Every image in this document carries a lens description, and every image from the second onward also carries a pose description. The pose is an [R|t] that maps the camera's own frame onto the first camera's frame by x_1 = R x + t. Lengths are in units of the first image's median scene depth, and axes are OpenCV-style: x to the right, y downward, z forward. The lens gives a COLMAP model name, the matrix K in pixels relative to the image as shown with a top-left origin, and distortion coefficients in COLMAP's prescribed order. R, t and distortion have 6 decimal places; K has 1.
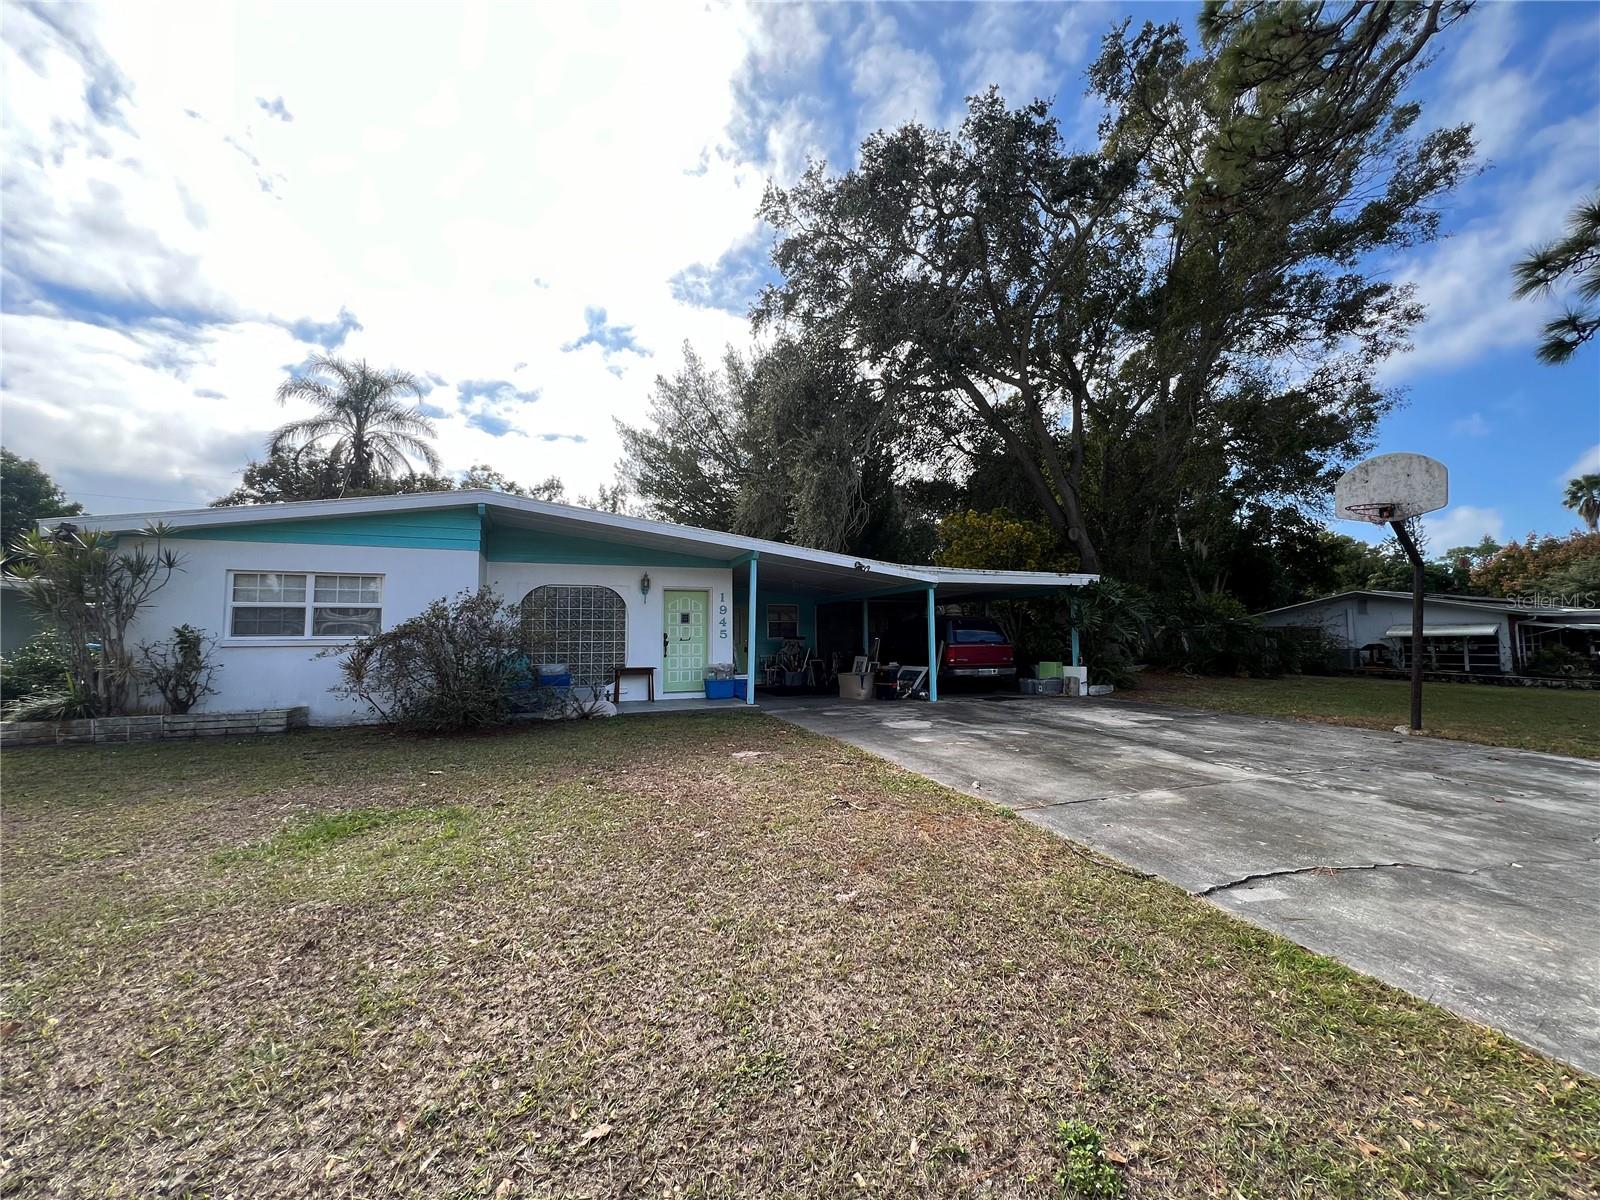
lens RADIAL K [[641.3, 0, 794.1], [0, 641.3, 591.9], [0, 0, 1]] dist [-0.000395, 0.000469]
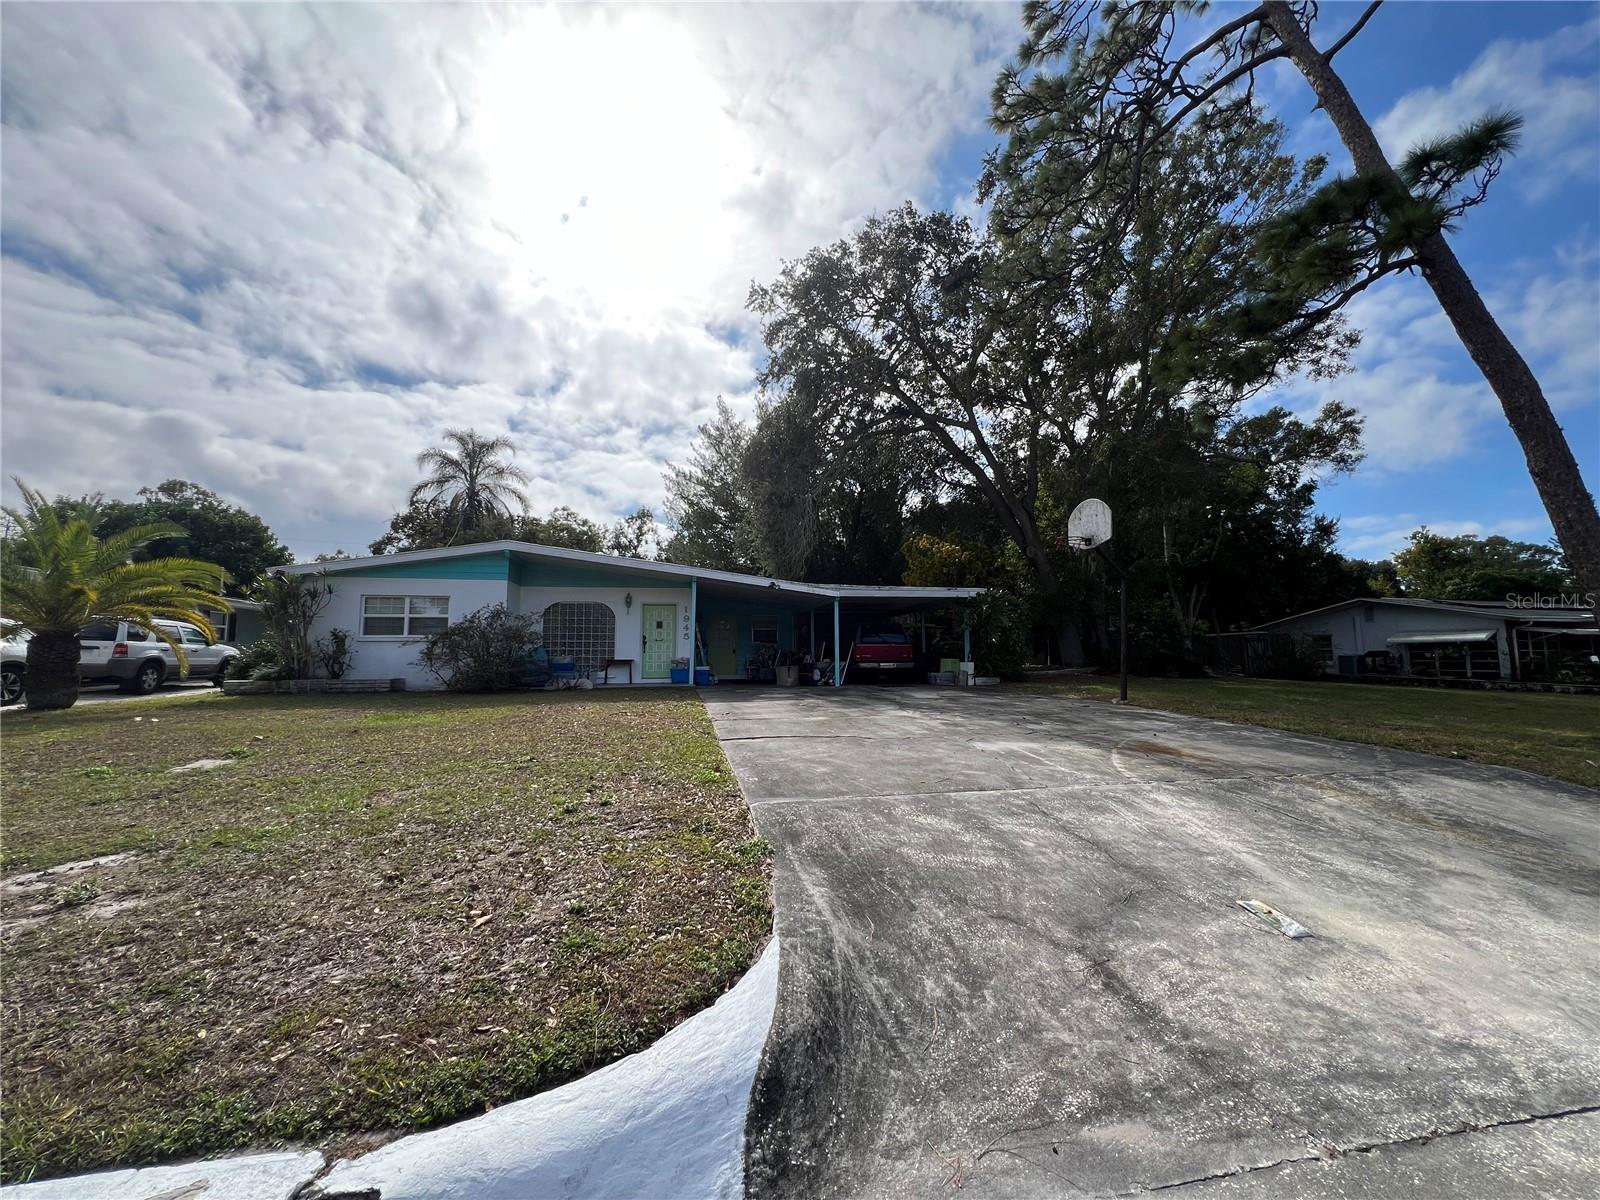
lens RADIAL K [[641.3, 0, 794.1], [0, 641.3, 591.9], [0, 0, 1]] dist [-0.000395, 0.000469]
pose [[0.985675, -0.014762, -0.168010, 0.345020], [0.010722, 0.999632, -0.024923, 0.007767], [0.168316, 0.022765, 0.985470, -0.309481]]
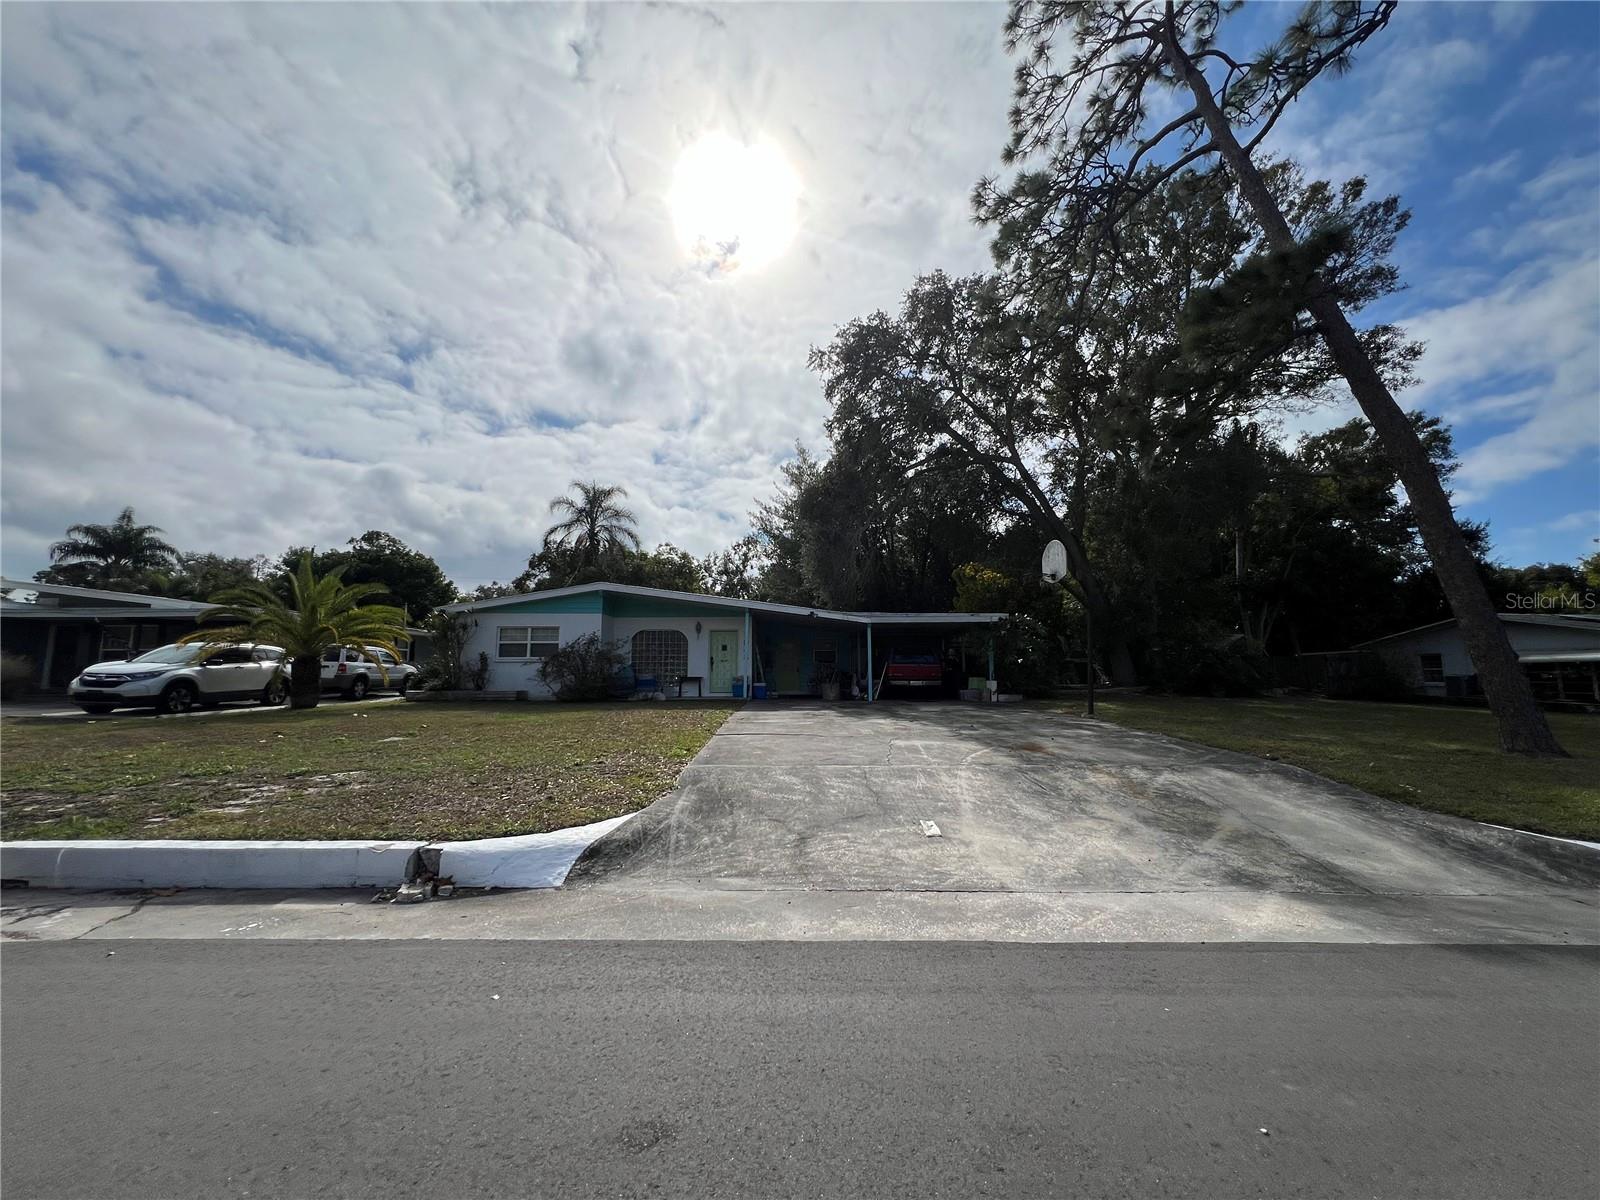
lens RADIAL K [[641.3, 0, 794.1], [0, 641.3, 591.9], [0, 0, 1]] dist [-0.000395, 0.000469]
pose [[0.937449, -0.038351, -0.346003, 0.567676], [0.020391, 0.998256, -0.055400, -0.007180], [0.347524, 0.044880, 0.936596, -0.482556]]
